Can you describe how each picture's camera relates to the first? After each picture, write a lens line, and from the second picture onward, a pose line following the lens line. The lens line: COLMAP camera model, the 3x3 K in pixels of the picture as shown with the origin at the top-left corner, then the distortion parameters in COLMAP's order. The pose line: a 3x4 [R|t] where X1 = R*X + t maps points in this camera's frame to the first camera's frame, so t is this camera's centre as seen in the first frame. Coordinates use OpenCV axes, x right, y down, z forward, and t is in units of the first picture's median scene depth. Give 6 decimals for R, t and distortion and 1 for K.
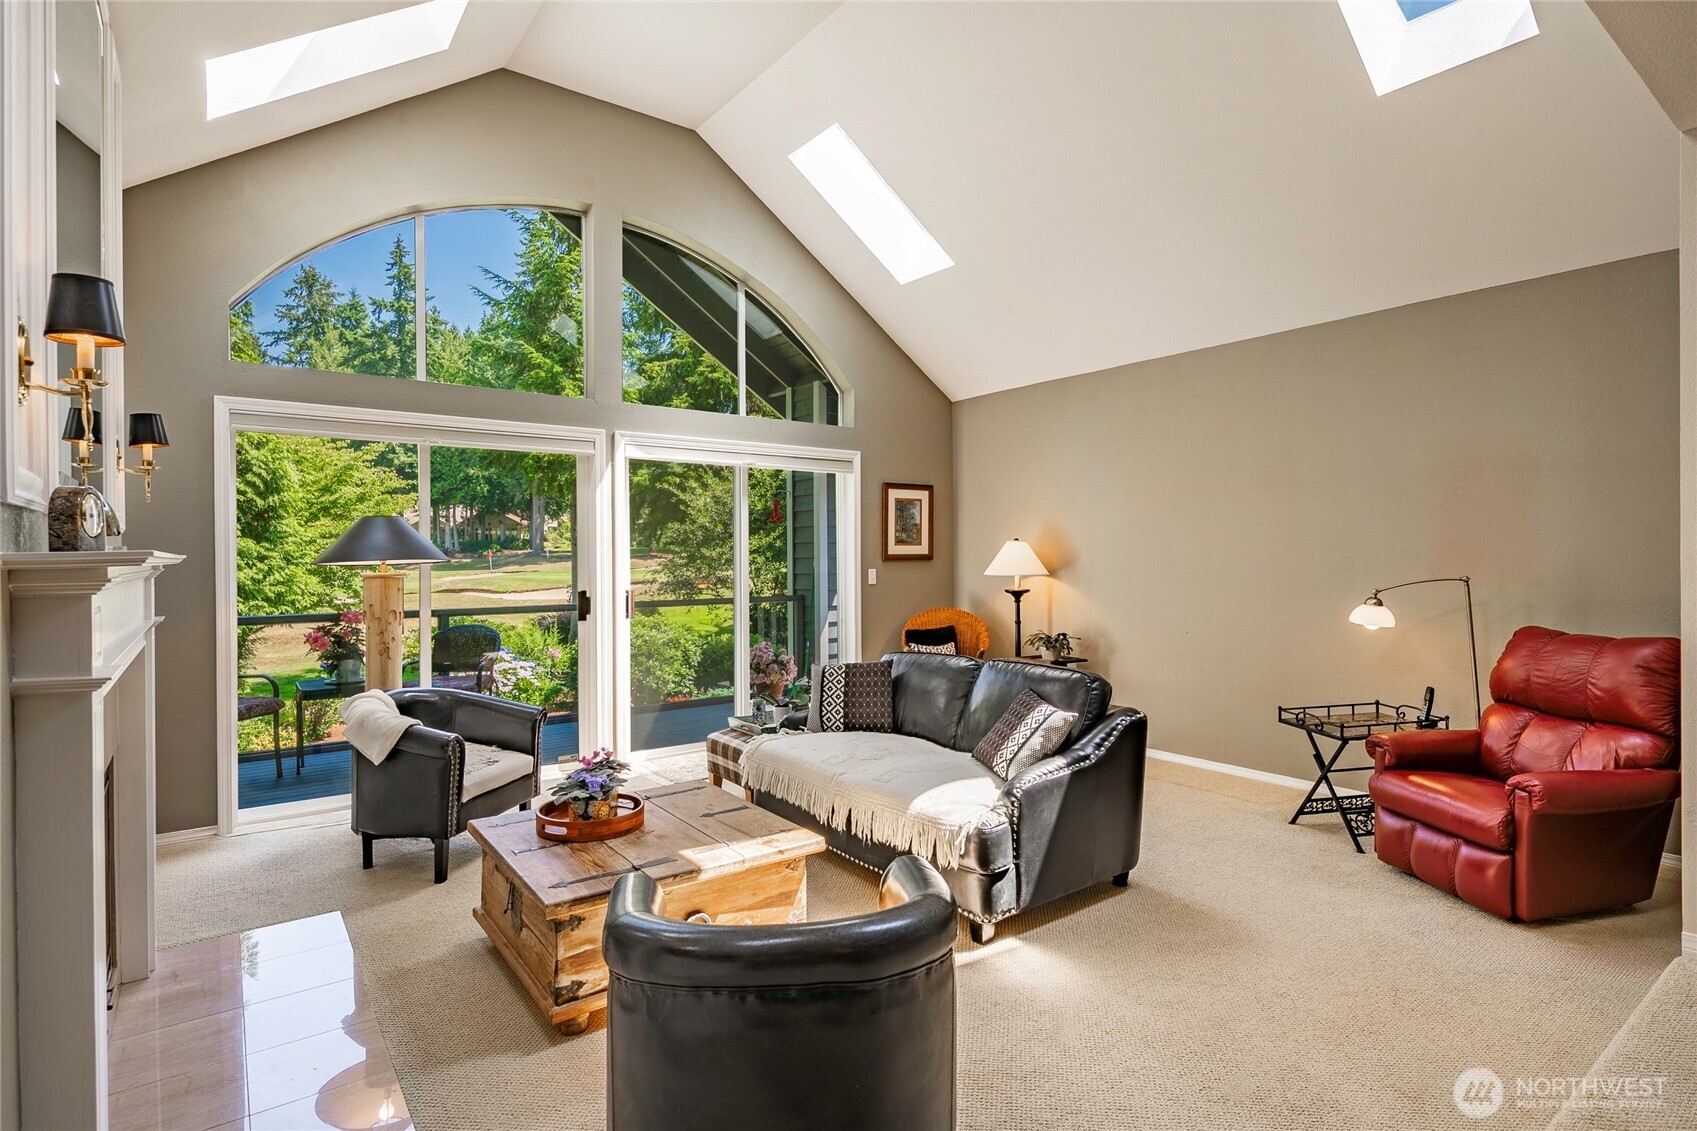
lens RADIAL K [[862.0, 0, 842.3], [0, 862.0, 563.1], [0, 0, 1]] dist [0.002471, 0.000689]
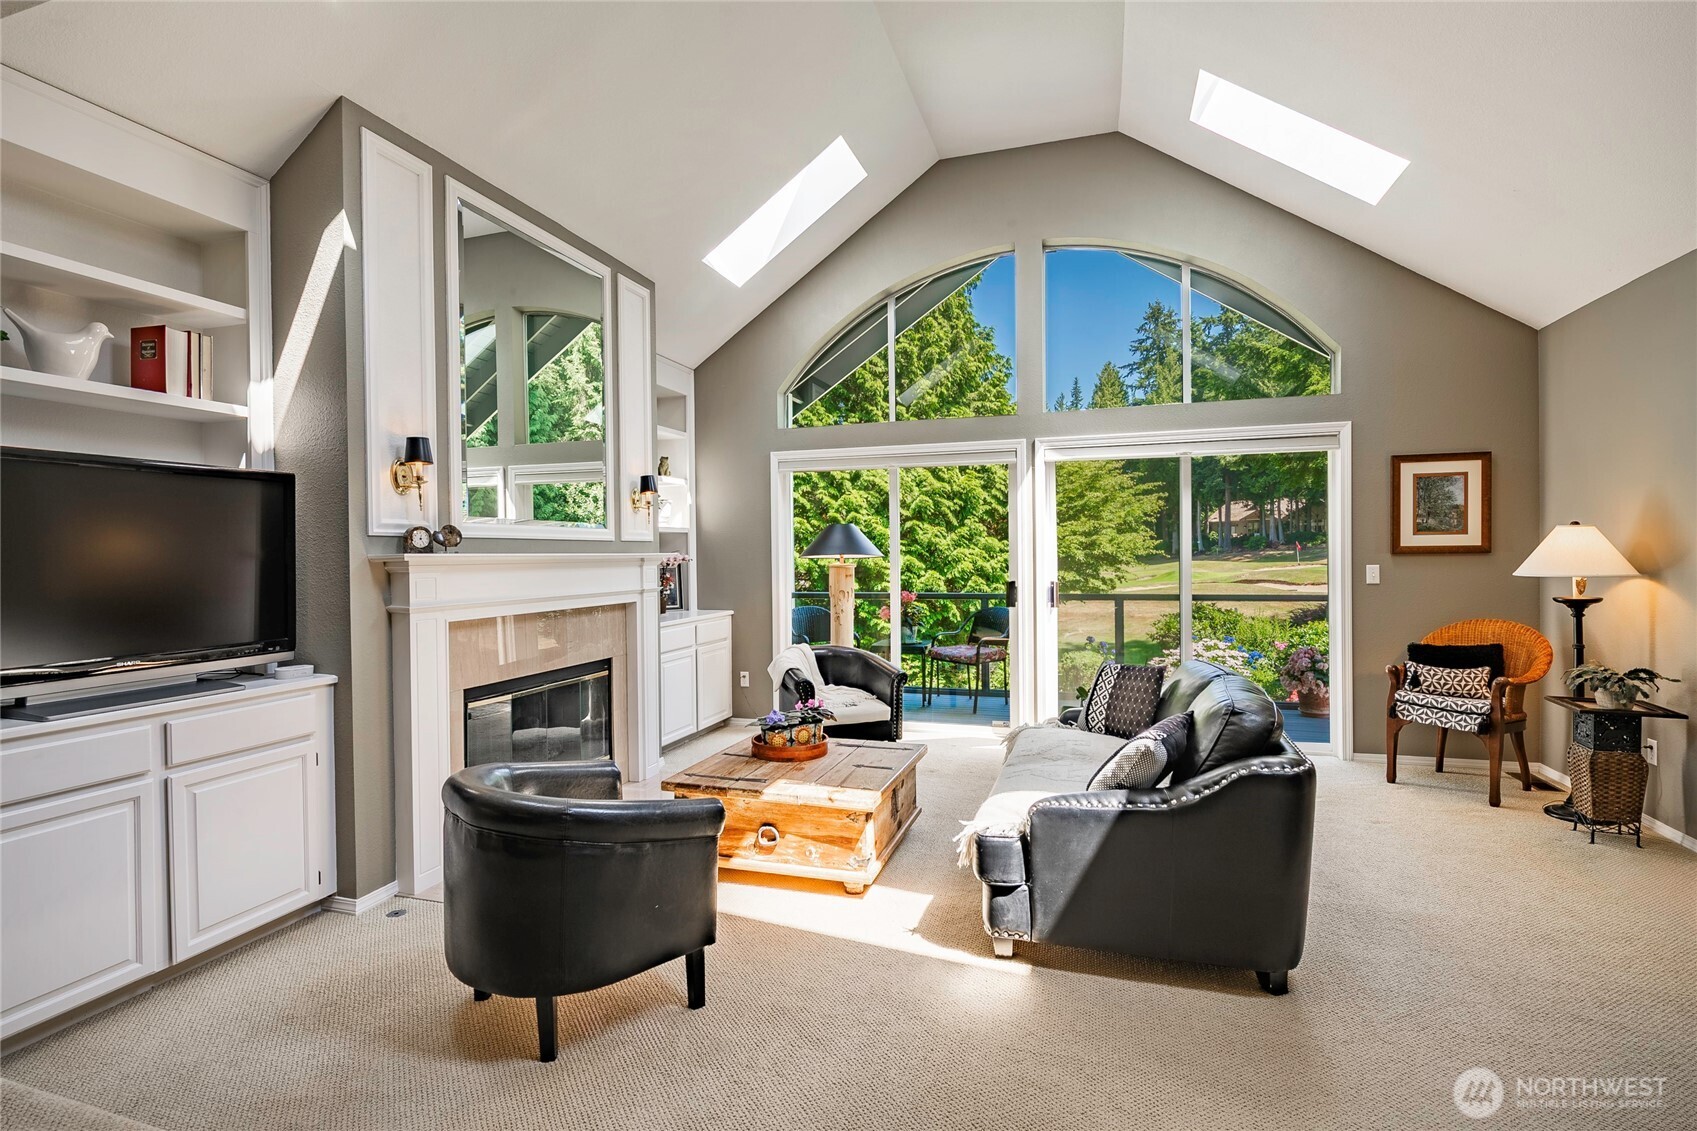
lens RADIAL K [[805.9, 0, 843.8], [0, 805.9, 567.8], [0, 0, 1]] dist [-0.000789, -0.000684]
pose [[0.572066, 0.012922, -0.820106, 0.390118], [0.000589, 0.999869, 0.016165, -0.003106], [0.820207, -0.009730, 0.571984, 0.171270]]
